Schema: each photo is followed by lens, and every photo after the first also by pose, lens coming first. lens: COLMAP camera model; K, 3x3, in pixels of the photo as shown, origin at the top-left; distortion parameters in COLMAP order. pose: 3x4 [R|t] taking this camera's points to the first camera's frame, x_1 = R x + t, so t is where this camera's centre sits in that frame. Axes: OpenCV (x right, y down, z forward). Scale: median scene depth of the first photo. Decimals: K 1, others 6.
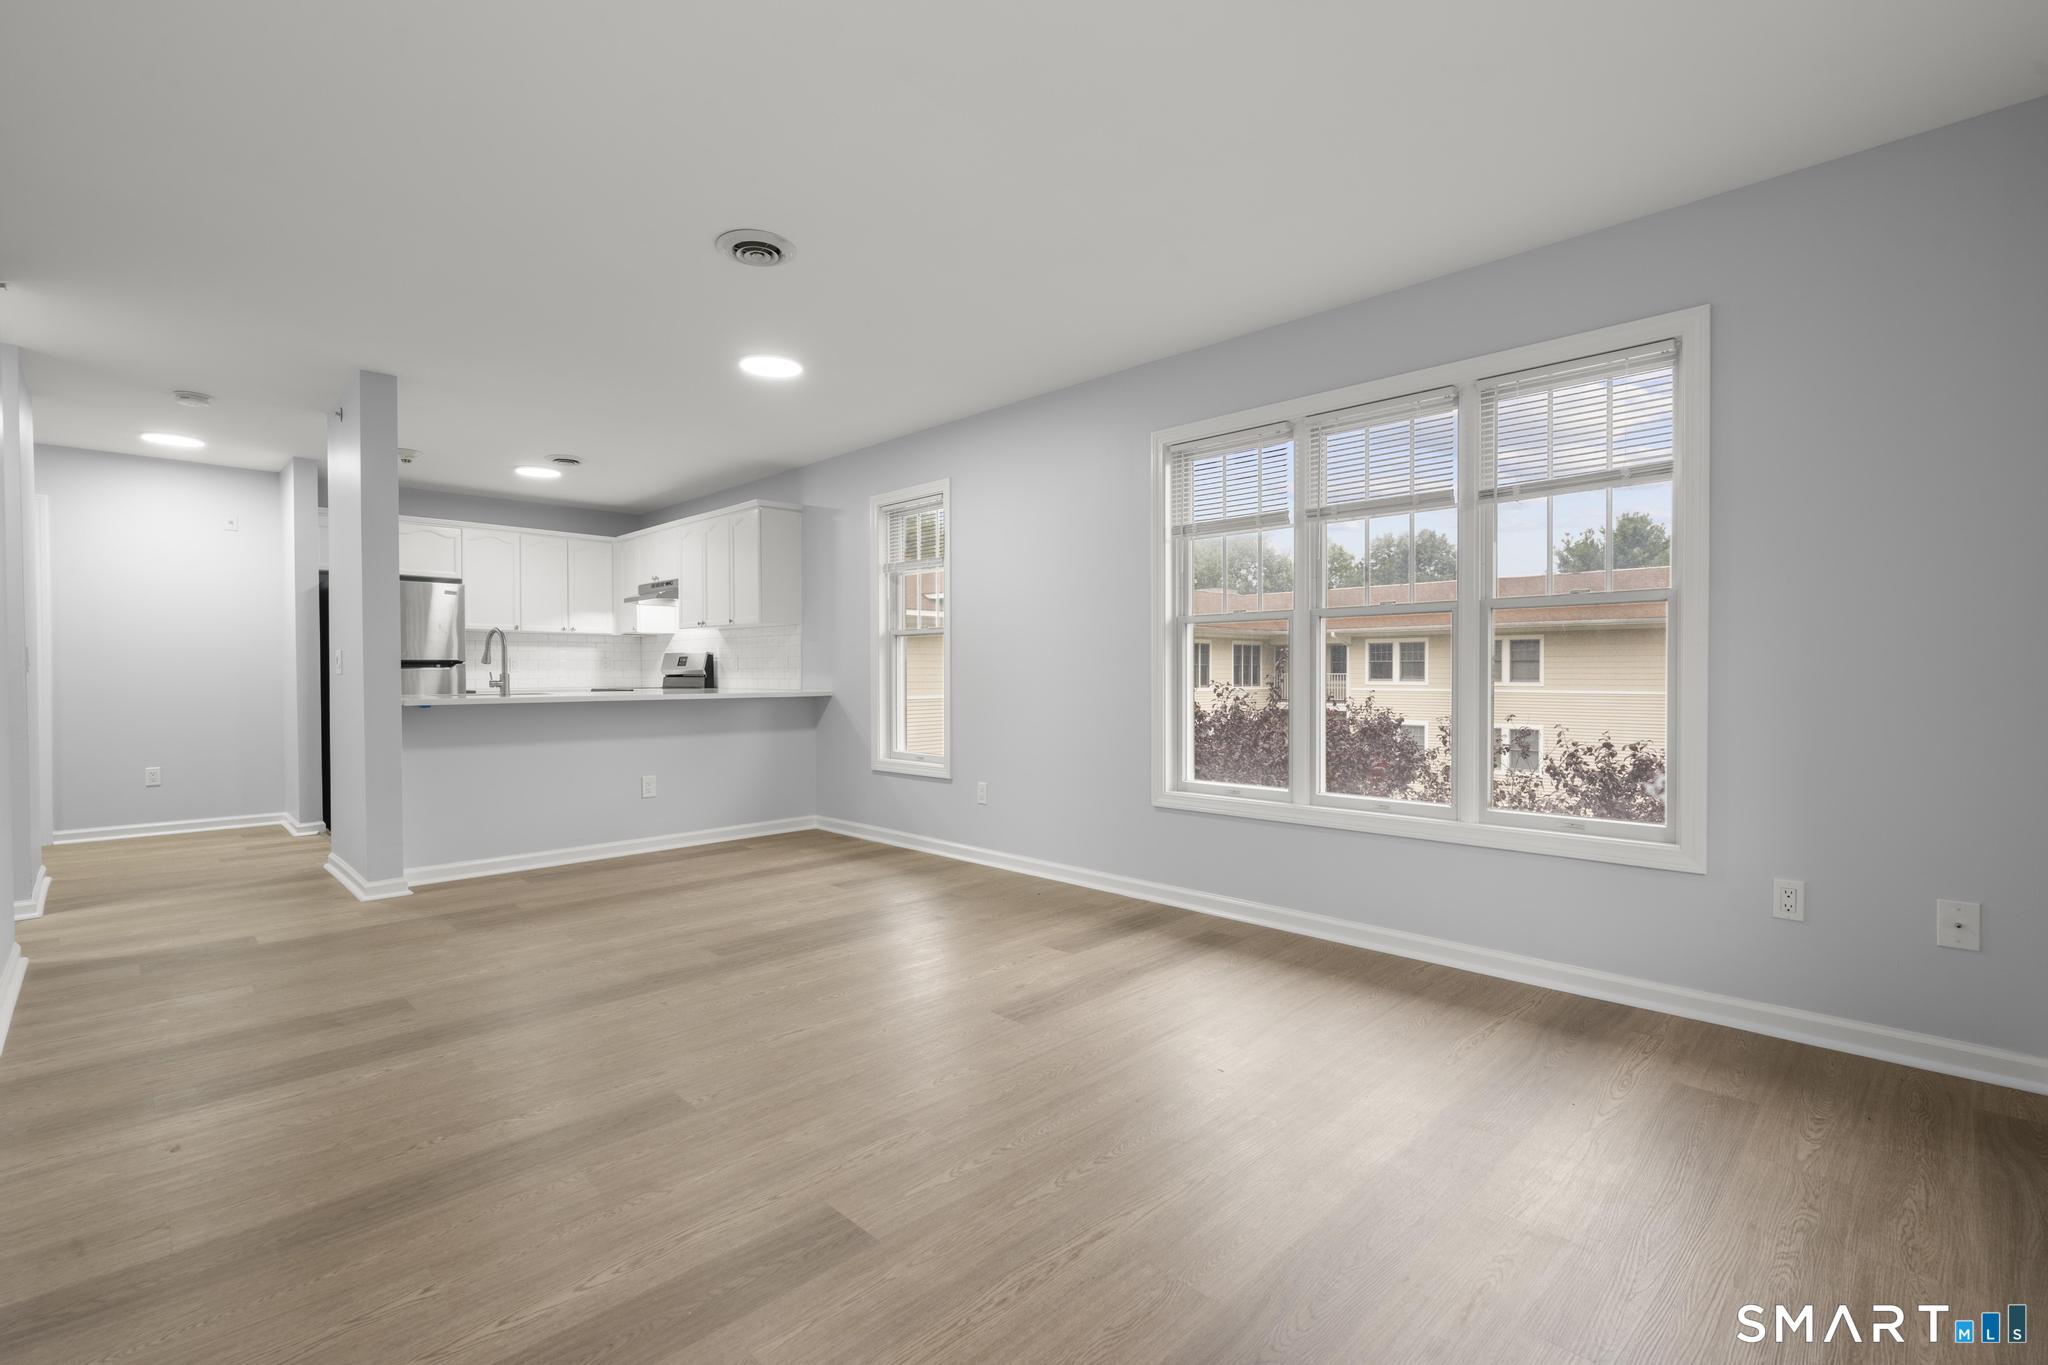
lens RADIAL K [[915.4, 0, 1031.8], [0, 915.4, 687.4], [0, 0, 1]] dist [-0.012376, 0.006283]
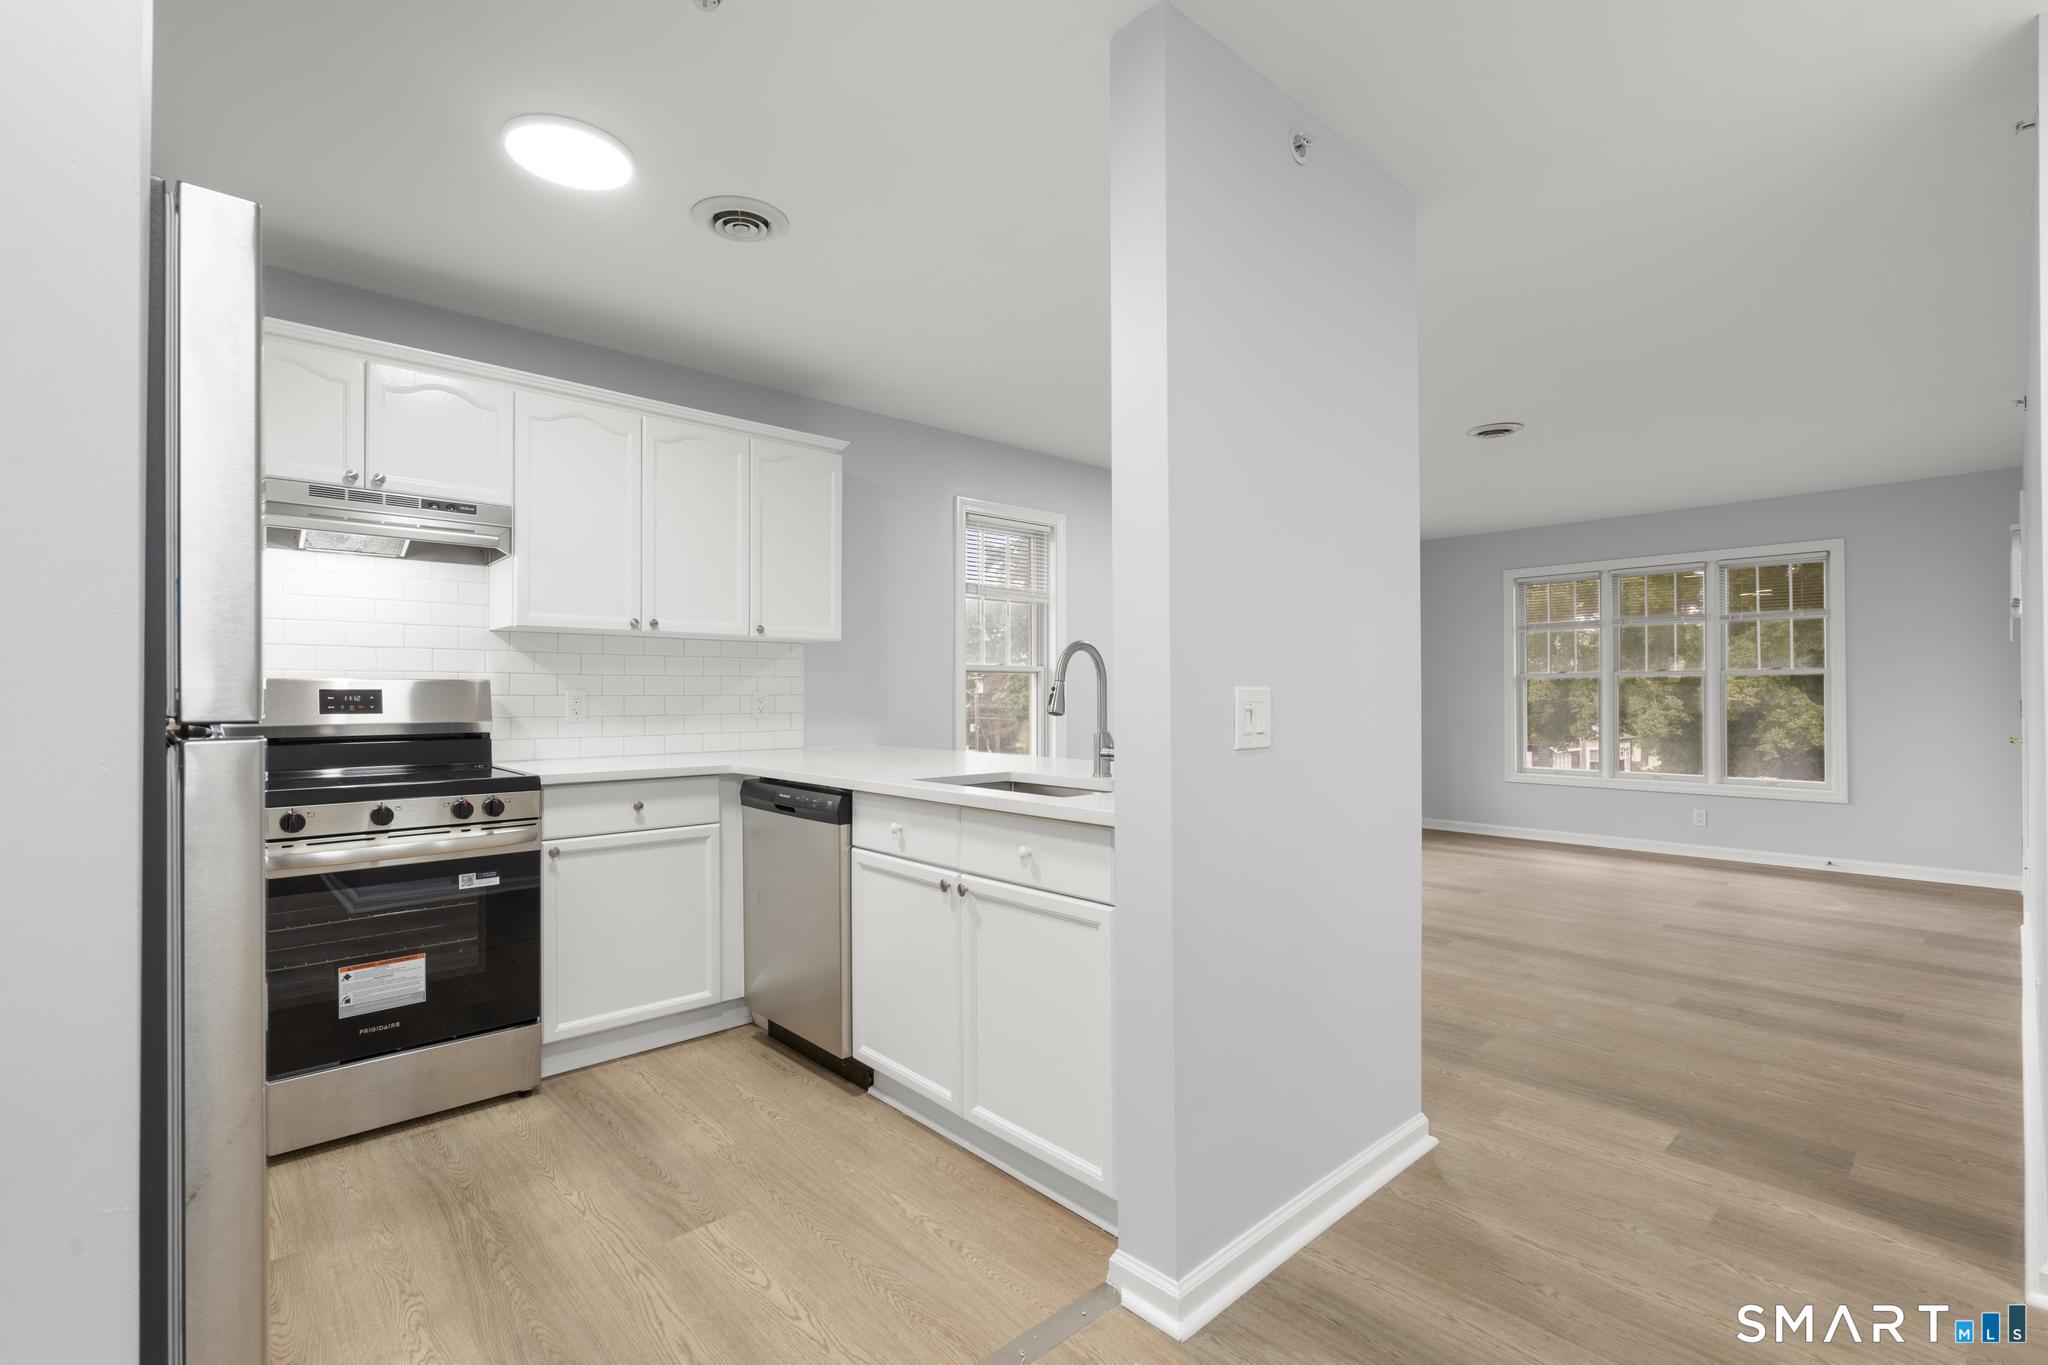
lens RADIAL K [[911.9, 0, 1031.1], [0, 911.9, 687.9], [0, 0, 1]] dist [-0.008221, 0.001641]
pose [[0.046987, 0.010866, 0.998836, -1.555224], [0.019356, 0.999743, -0.011786, -0.047864], [-0.998708, 0.019887, 0.046765, 1.452635]]
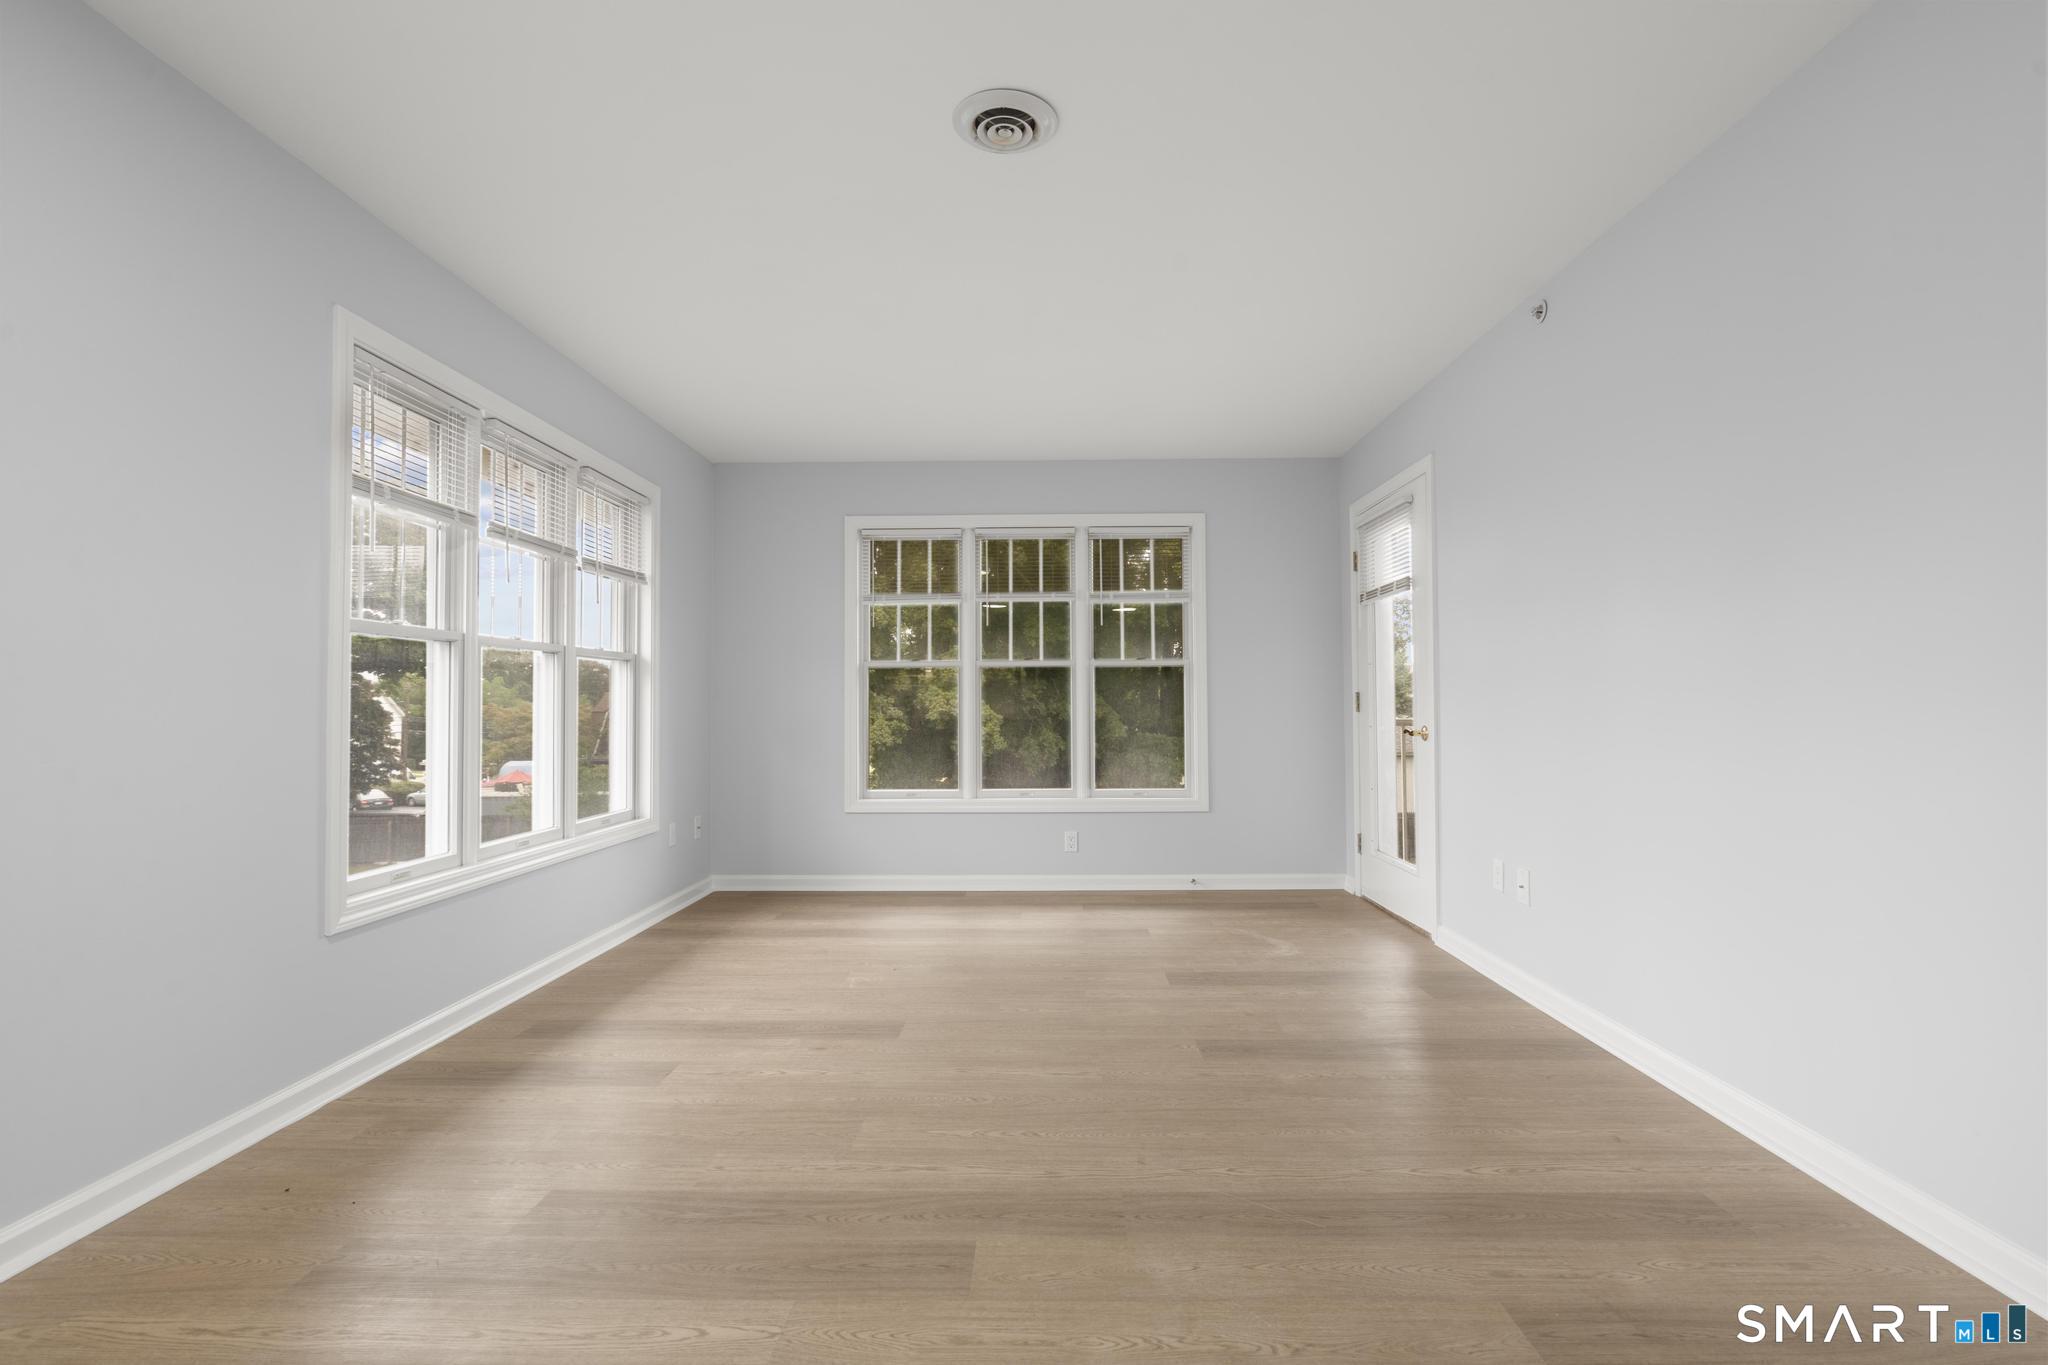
lens RADIAL K [[915.4, 0, 1031.8], [0, 915.4, 687.4], [0, 0, 1]] dist [-0.012376, 0.006283]
pose [[-0.691486, 0.024142, 0.721986, -0.715234], [0.020699, 0.999693, -0.013602, -0.013783], [-0.722093, 0.005539, -0.691774, 1.280675]]
